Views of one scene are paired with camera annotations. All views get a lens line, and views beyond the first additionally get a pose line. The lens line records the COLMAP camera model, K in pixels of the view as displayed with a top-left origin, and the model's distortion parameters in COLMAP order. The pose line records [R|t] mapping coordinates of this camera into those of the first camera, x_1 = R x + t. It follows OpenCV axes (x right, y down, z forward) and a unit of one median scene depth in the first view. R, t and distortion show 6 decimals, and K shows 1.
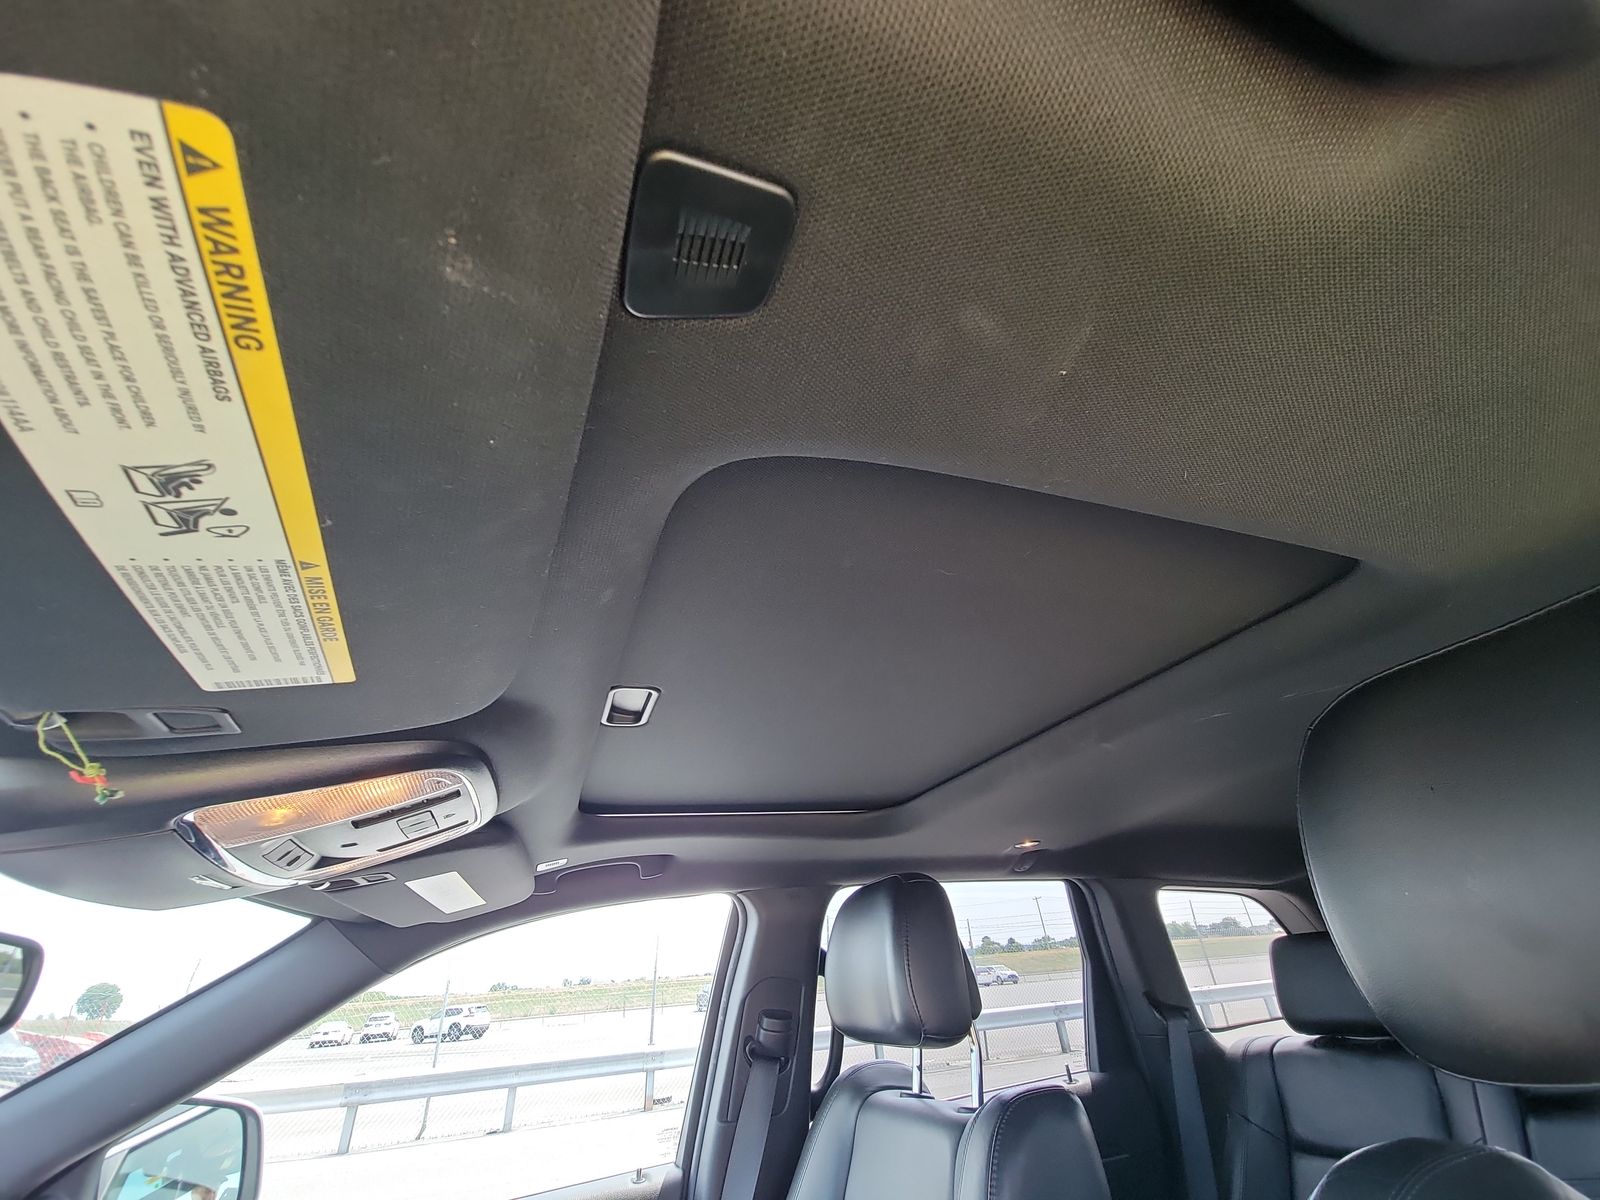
lens RADIAL K [[644.7, 0, 813.7], [0, 644.7, 607.1], [0, 0, 1]] dist [0.018648, -0.016204]
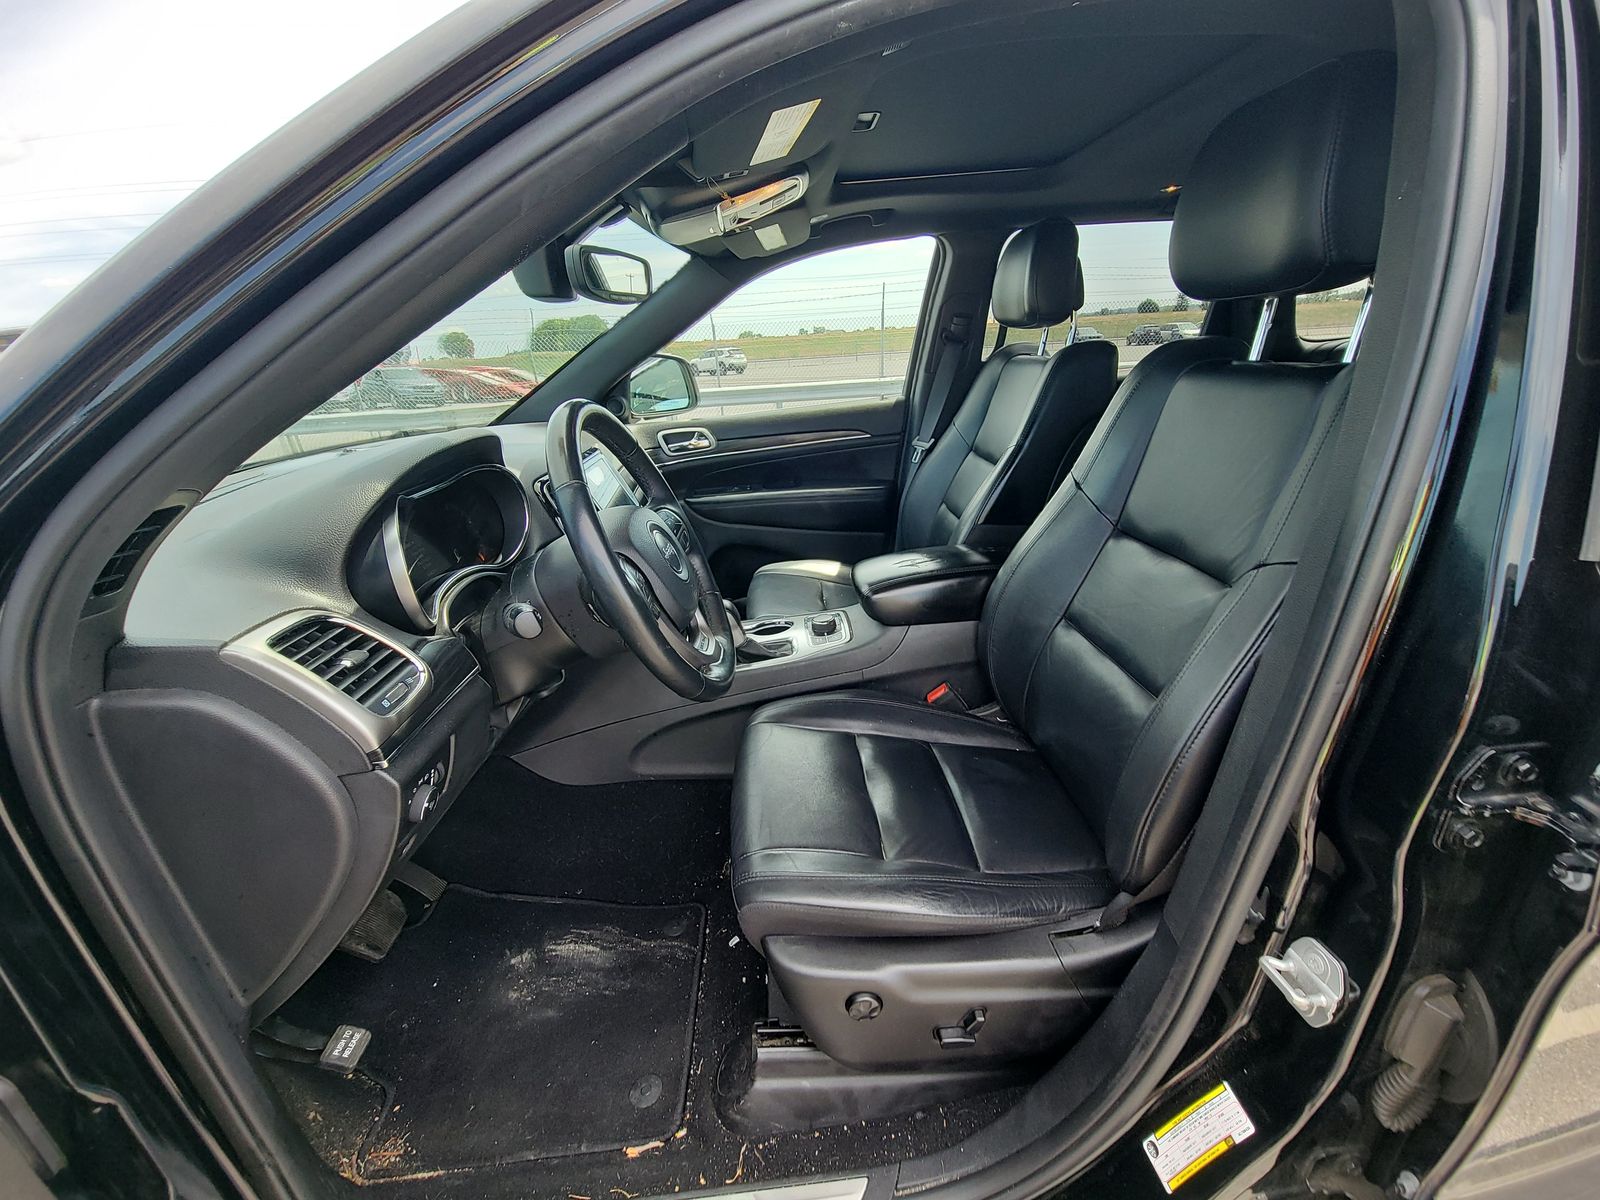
lens RADIAL K [[644.7, 0, 813.7], [0, 644.7, 607.1], [0, 0, 1]] dist [0.018648, -0.016204]
pose [[0.953536, 0.133214, -0.270228, 0.127240], [0.137761, 0.604890, 0.784302, -0.246971], [0.267938, -0.785087, 0.558433, -0.578700]]
